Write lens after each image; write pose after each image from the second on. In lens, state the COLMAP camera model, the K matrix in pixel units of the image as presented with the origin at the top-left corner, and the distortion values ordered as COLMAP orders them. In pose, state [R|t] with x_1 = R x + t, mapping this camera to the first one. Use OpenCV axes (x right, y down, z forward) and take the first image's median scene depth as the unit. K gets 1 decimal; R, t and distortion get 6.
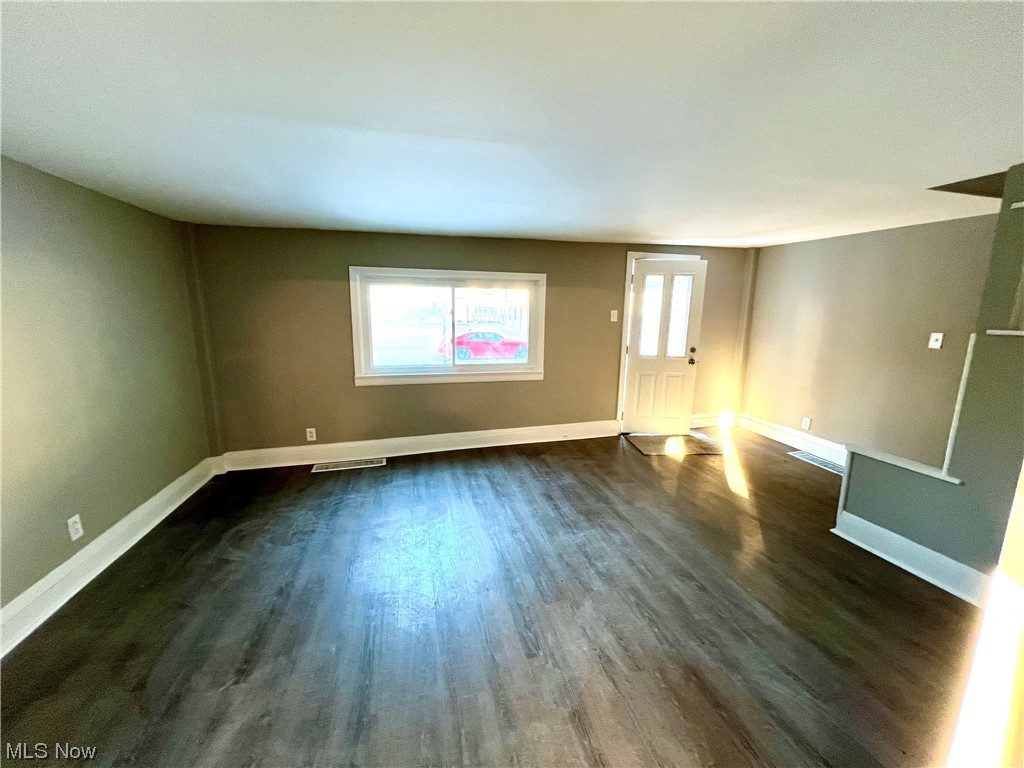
lens RADIAL K [[408.3, 0, 514.5], [0, 408.3, 385.5], [0, 0, 1]] dist [-0.001776, 0.000632]
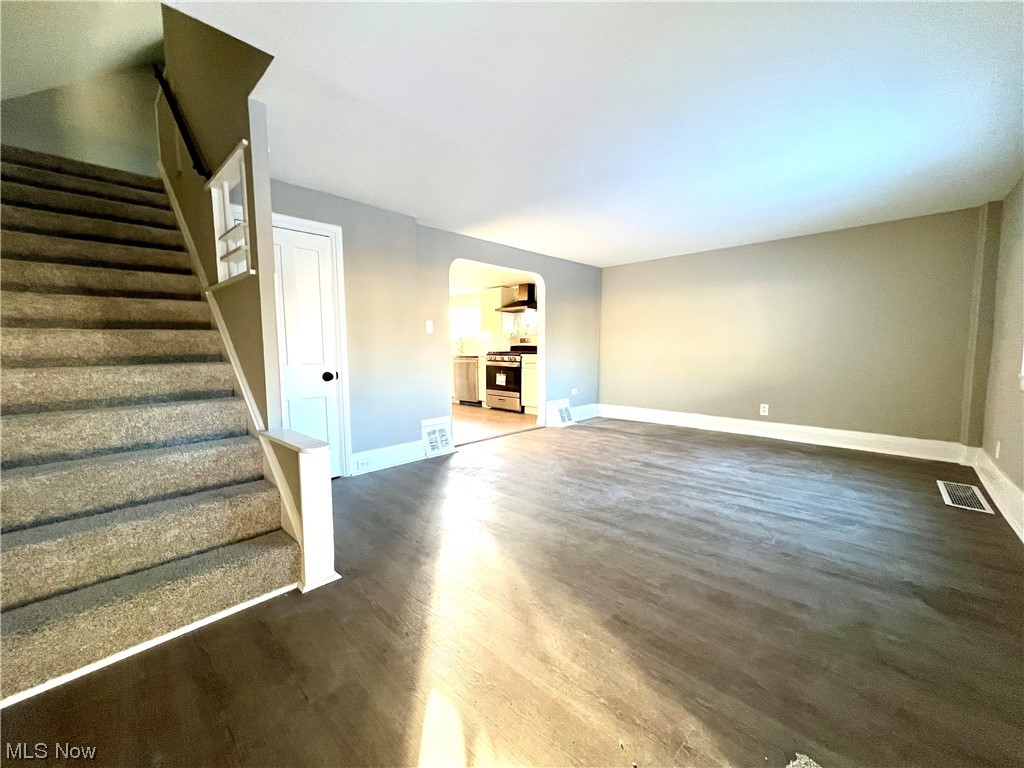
lens RADIAL K [[408.3, 0, 507.2], [0, 408.3, 385.8], [0, 0, 1]] dist [-0.001776, 0.000632]
pose [[-0.863687, 0.041012, -0.502357, 0.672102], [-0.093473, 0.966362, 0.239598, -0.090194], [0.495285, 0.253895, -0.830801, 1.242667]]
